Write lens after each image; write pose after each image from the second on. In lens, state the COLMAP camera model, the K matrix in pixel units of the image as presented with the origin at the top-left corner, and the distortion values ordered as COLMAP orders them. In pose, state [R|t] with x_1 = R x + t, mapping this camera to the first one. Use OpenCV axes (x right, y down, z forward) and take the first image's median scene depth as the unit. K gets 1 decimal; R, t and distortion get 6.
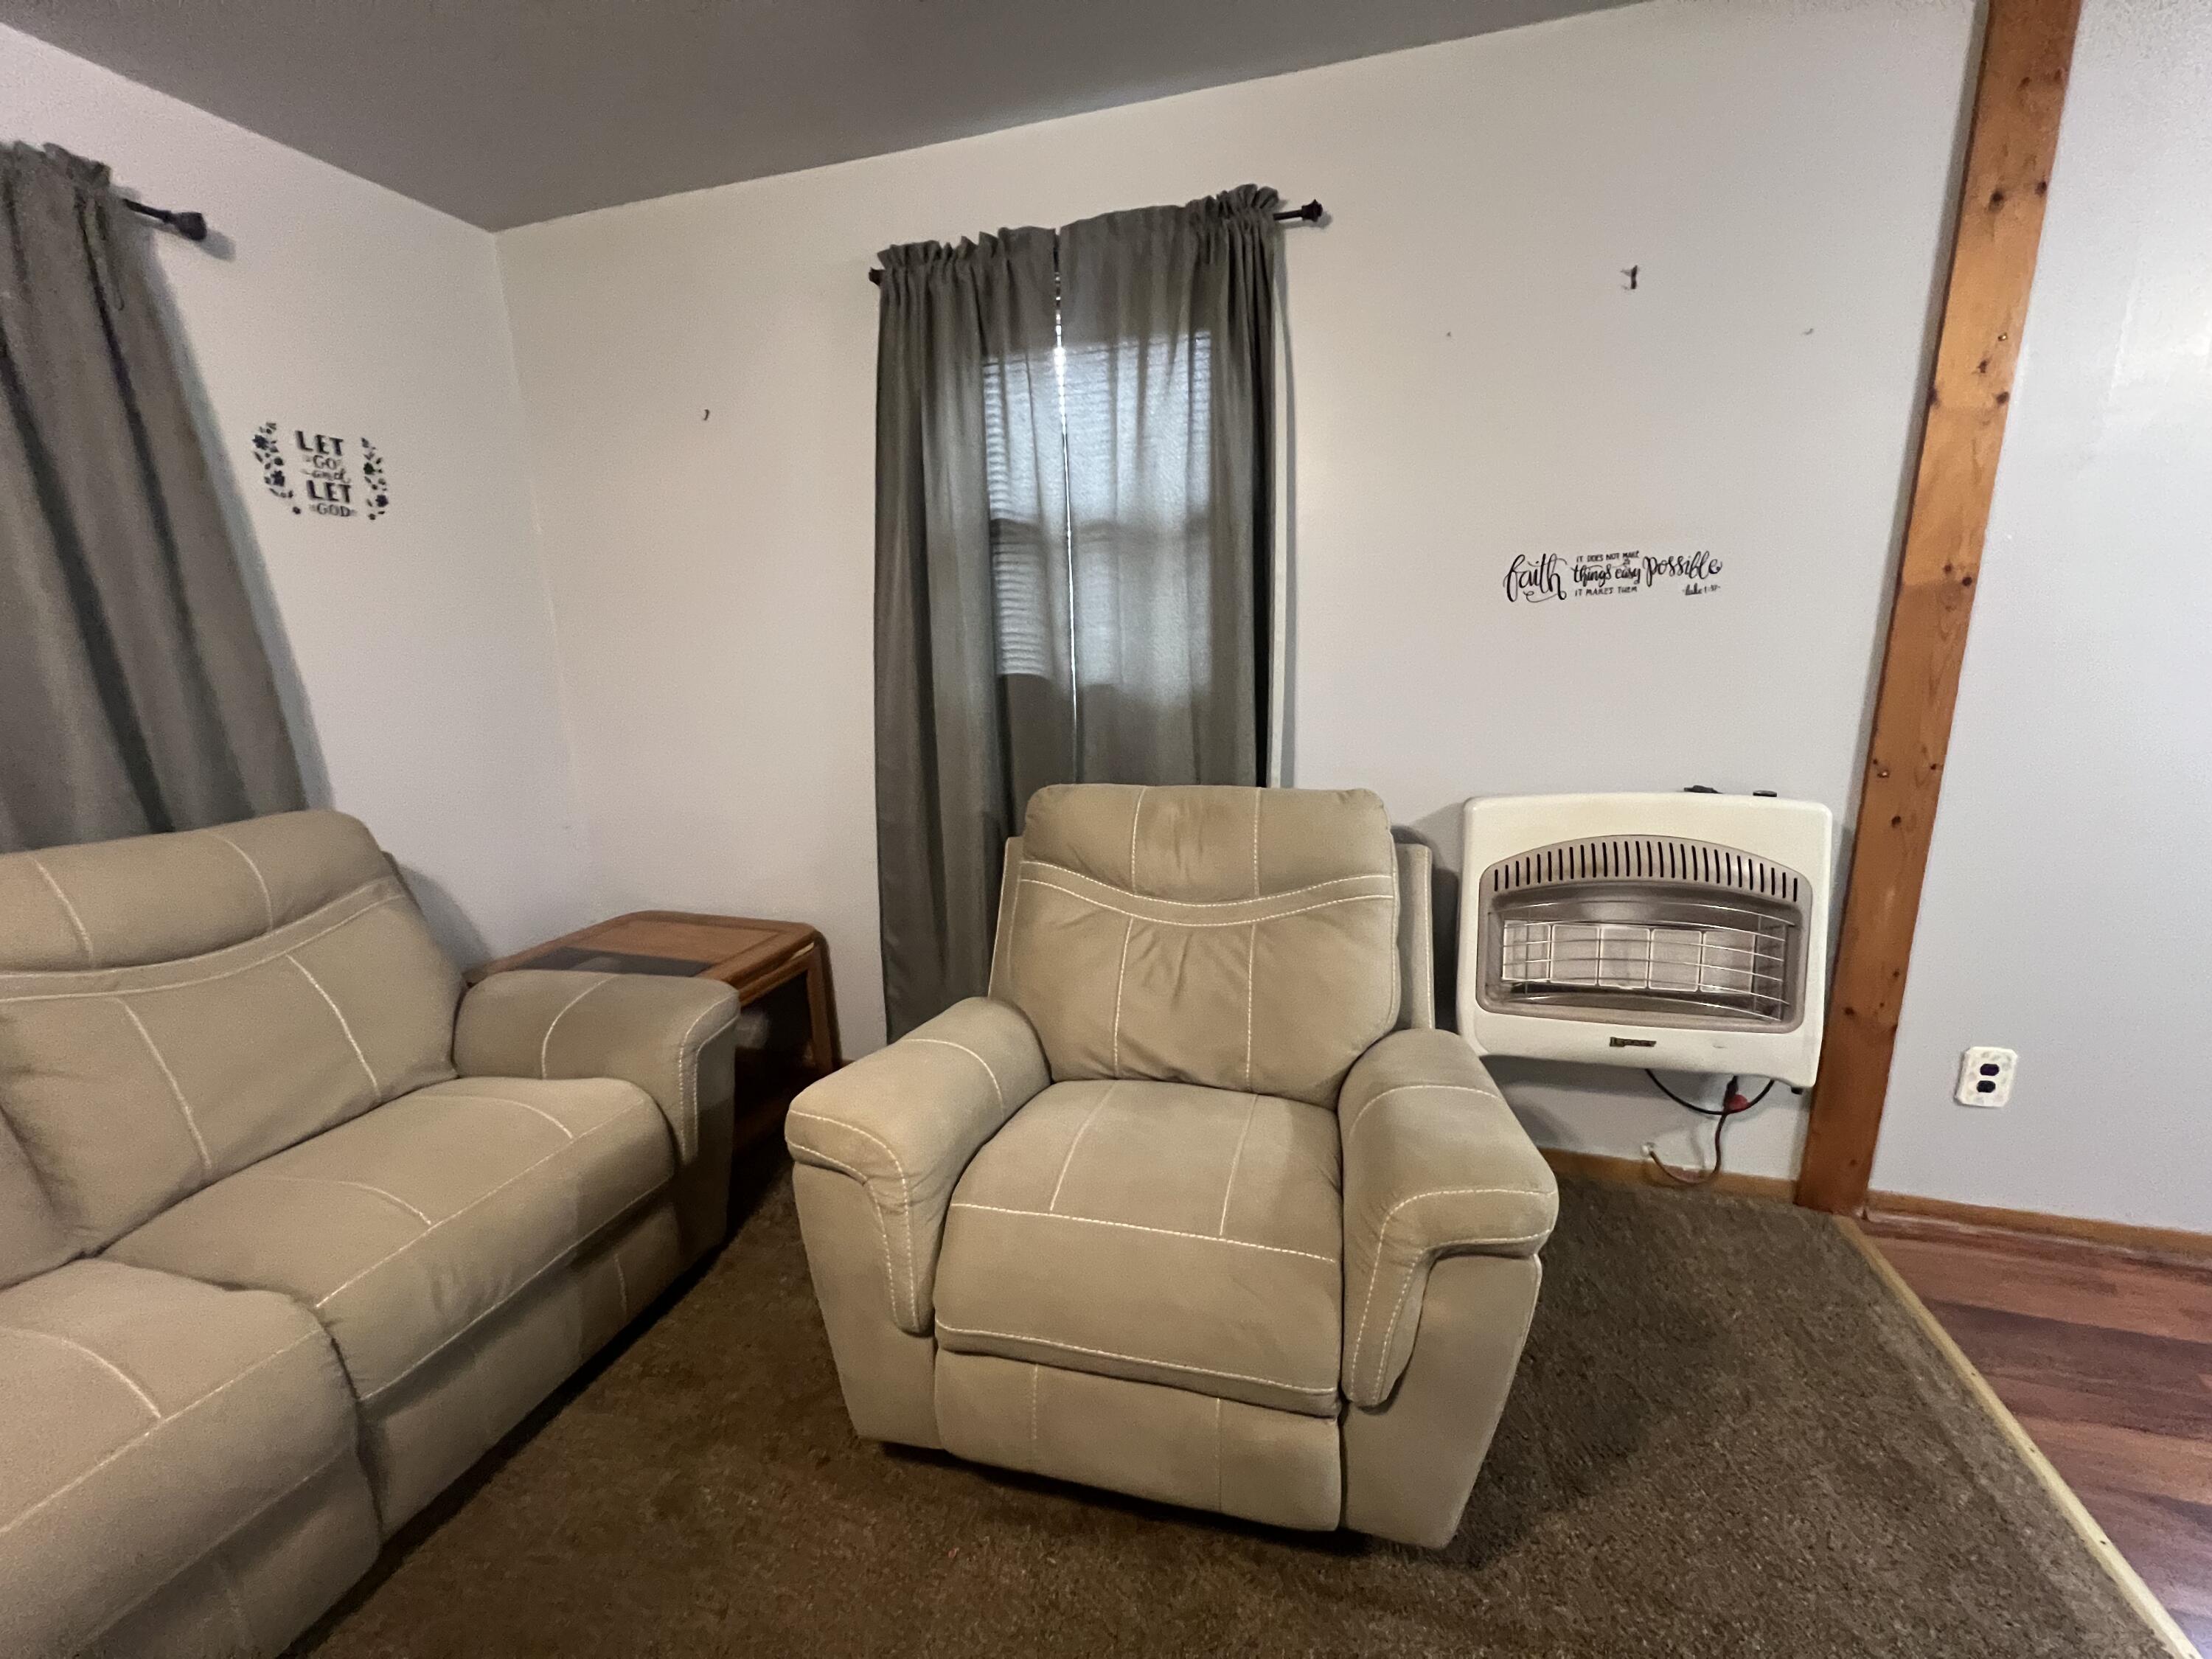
lens RADIAL K [[885.5, 0, 1106.8], [0, 885.5, 834.8], [0, 0, 1]] dist [0.000415, 0.000578]
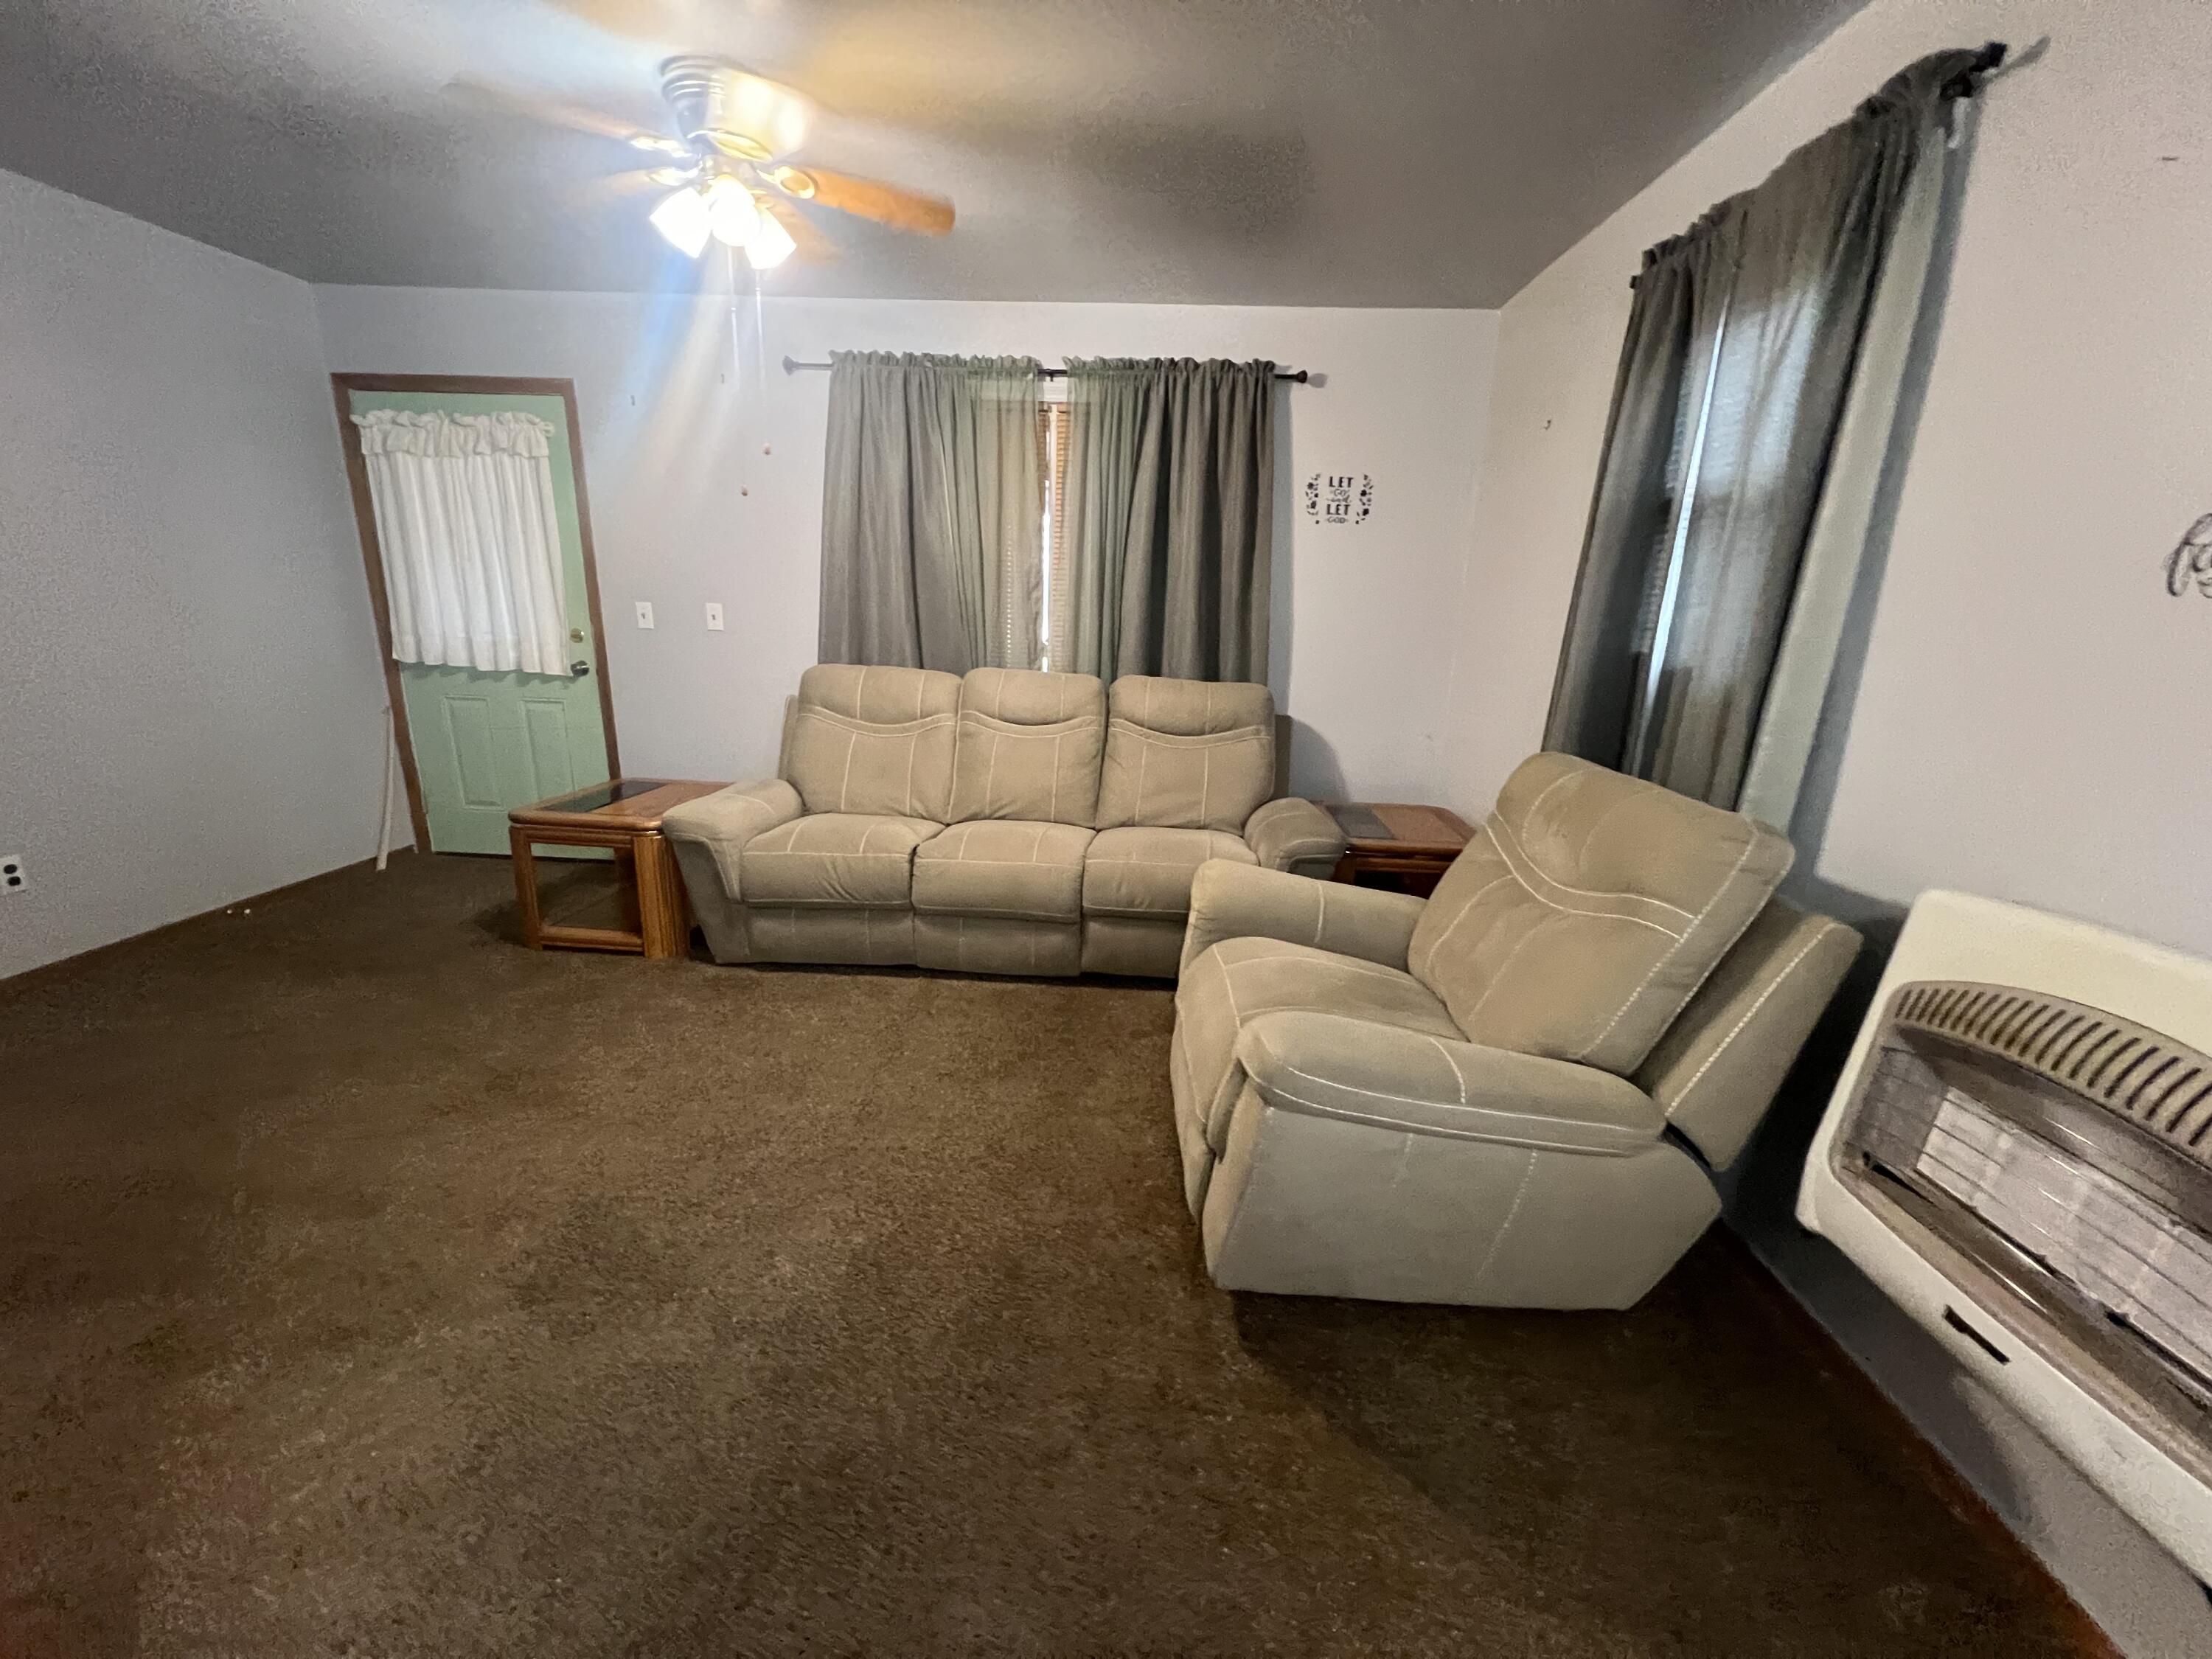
lens RADIAL K [[885.5, 0, 1106.8], [0, 885.5, 834.8], [0, 0, 1]] dist [0.000415, 0.000578]
pose [[0.236128, 0.285624, -0.928796, 0.874541], [-0.252925, 0.940945, 0.225059, -0.069156], [0.938229, 0.181773, 0.294424, 0.196871]]
